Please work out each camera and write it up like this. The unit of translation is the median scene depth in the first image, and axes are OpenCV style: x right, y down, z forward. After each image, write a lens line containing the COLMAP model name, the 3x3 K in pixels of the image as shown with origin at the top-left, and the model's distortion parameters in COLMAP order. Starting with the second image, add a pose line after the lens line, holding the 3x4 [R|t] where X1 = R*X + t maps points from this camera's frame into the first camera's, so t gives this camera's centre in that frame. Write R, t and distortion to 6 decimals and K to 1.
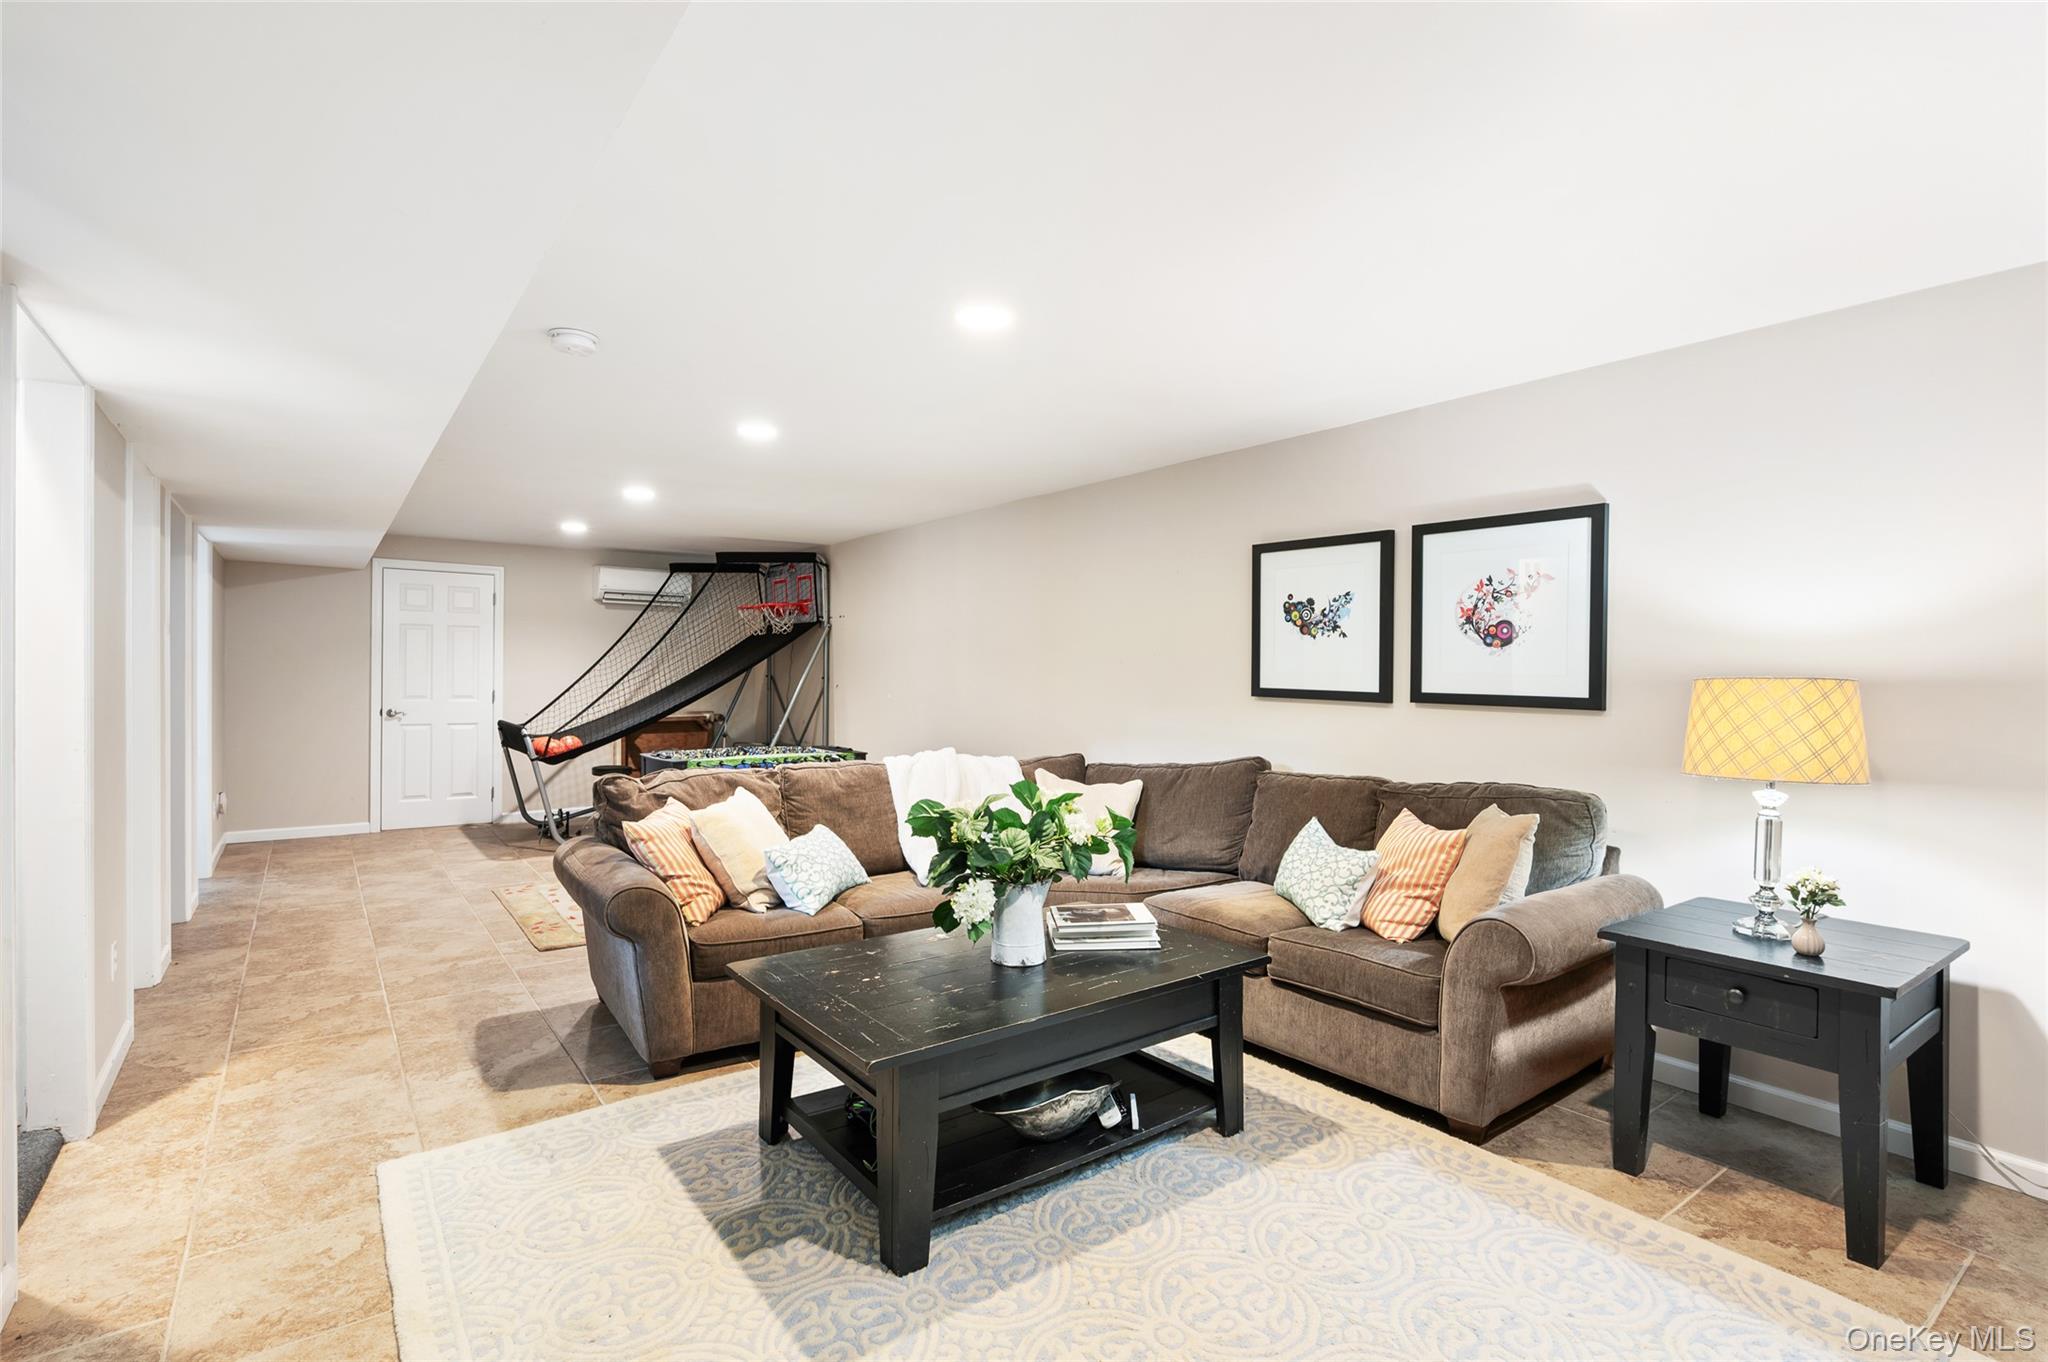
lens RADIAL K [[955.7, 0, 1024.0], [0, 955.7, 681.0], [0, 0, 1]] dist [-0.001108, -0.000301]
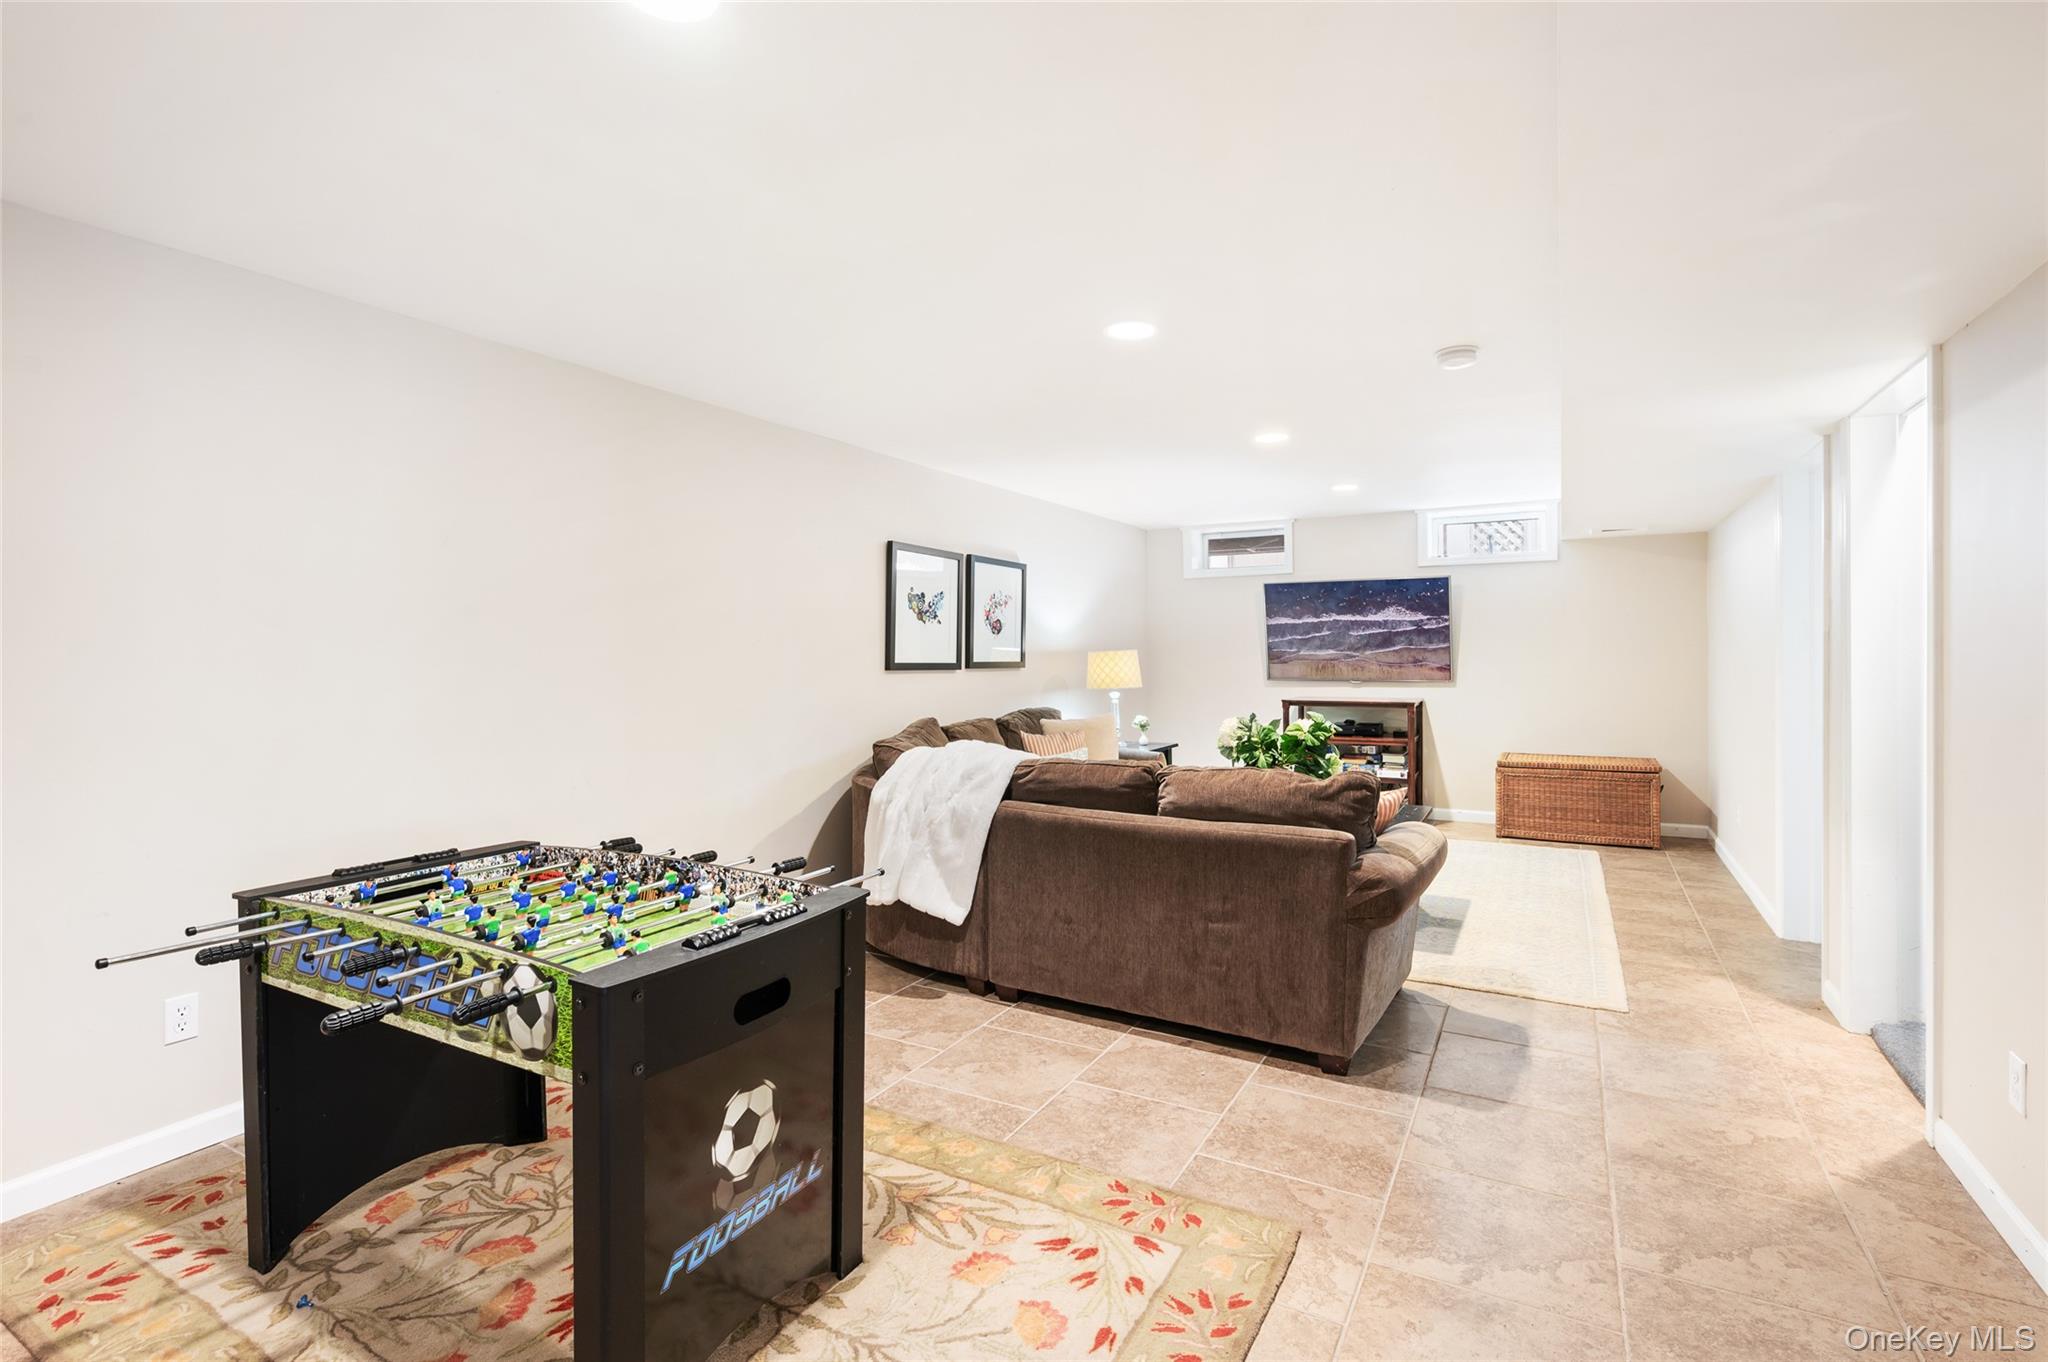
lens RADIAL K [[956.0, 0, 1023.9], [0, 956.0, 652.8], [0, 0, 1]] dist [0.000919, 0.000219]
pose [[-0.403386, -0.004240, 0.915020, -1.116256], [0.010098, 0.999908, 0.009085, -0.017544], [-0.914974, 0.012905, -0.403306, 1.652160]]
